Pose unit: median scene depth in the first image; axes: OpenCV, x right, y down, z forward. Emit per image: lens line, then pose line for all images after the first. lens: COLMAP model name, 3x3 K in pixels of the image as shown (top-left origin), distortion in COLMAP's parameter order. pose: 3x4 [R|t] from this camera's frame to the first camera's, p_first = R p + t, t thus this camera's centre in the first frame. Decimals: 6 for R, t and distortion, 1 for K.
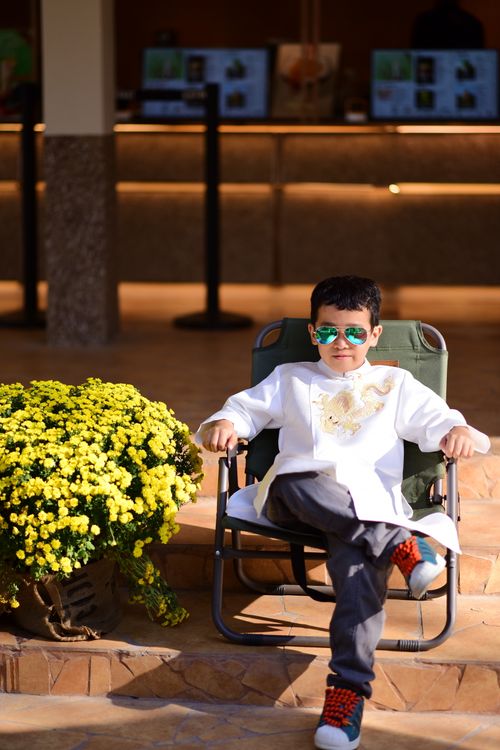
lens RADIAL K [[1818.3, 0, 250.0], [0, 1818.3, 375.0], [0, 0, 1]] dist [0.019603, 0.449228]
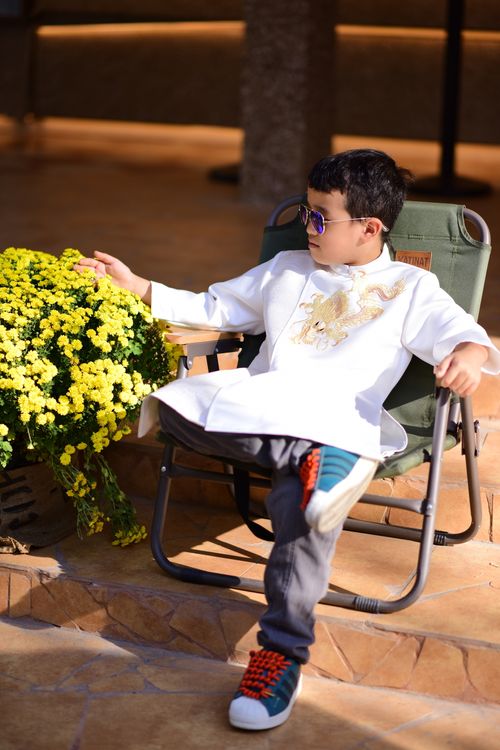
lens RADIAL K [[1818.3, 0, 250.0], [0, 1818.3, 375.0], [0, 0, 1]] dist [0.019603, 0.449228]
pose [[0.963224, 0.084165, -0.255178, 0.235222], [-0.062846, 0.993903, 0.090592, -0.024226], [0.261247, -0.071223, 0.962641, 0.206300]]
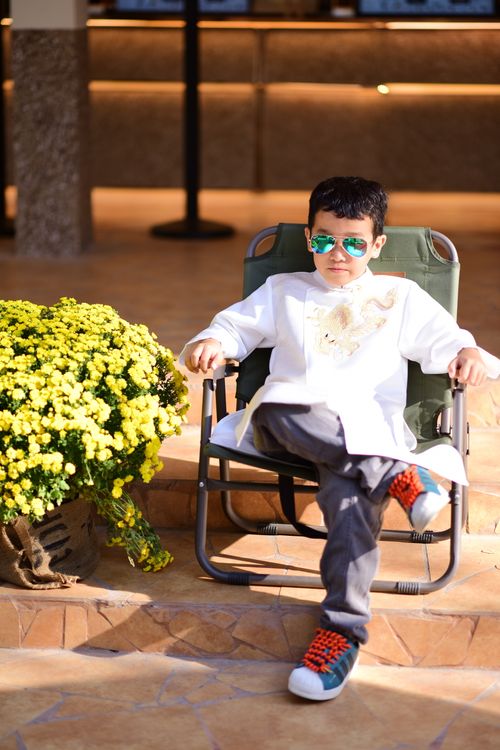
lens RADIAL K [[1818.3, 0, 250.0], [0, 1818.3, 375.0], [0, 0, 1]] dist [0.019603, 0.449228]
pose [[0.999873, 0.000950, 0.015907, -0.010135], [-0.001798, 0.998572, 0.053386, -0.008963], [-0.015833, -0.053408, 0.998447, 0.100330]]
